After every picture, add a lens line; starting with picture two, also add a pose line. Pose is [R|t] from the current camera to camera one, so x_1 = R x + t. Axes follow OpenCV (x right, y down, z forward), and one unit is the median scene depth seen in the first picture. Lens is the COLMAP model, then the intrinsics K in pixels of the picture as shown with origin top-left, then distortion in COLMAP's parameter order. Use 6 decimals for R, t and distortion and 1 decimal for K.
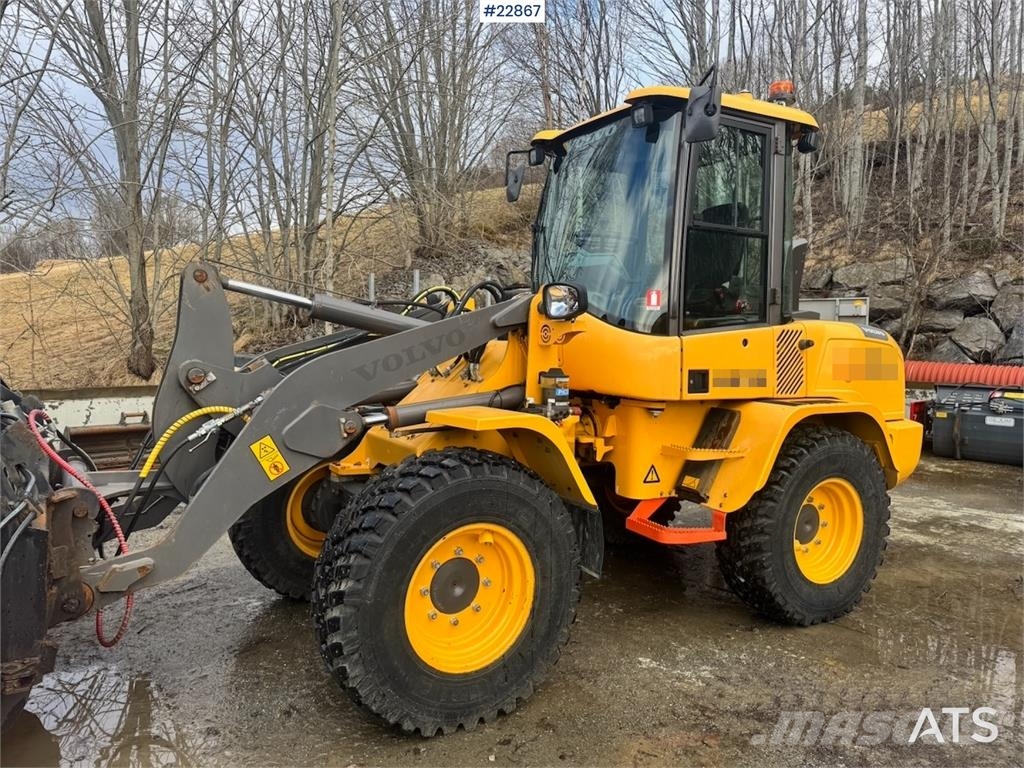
lens RADIAL K [[710.4, 0, 512.0], [0, 710.4, 384.0], [0, 0, 1]] dist [0.096150, -0.146634]
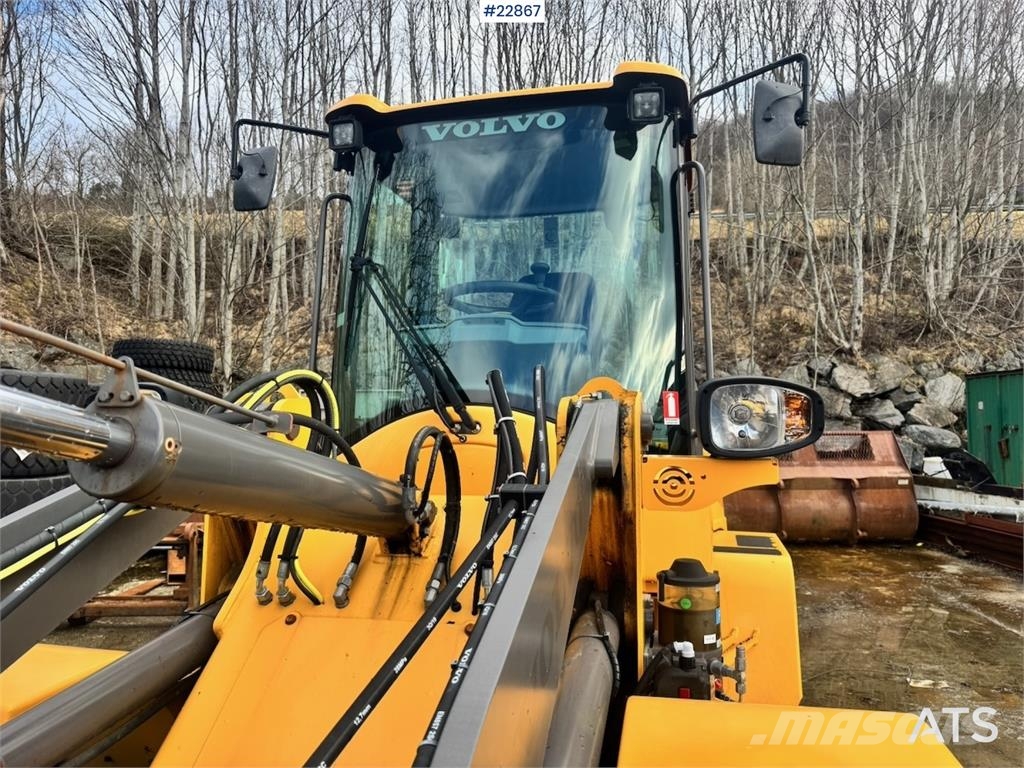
lens RADIAL K [[710.4, 0, 512.0], [0, 710.4, 384.0], [0, 0, 1]] dist [0.096150, -0.146634]
pose [[0.696044, 0.020083, 0.717718, -0.313153], [0.063185, 0.994017, -0.089091, -0.089597], [-0.715214, 0.107360, 0.690611, 0.658411]]
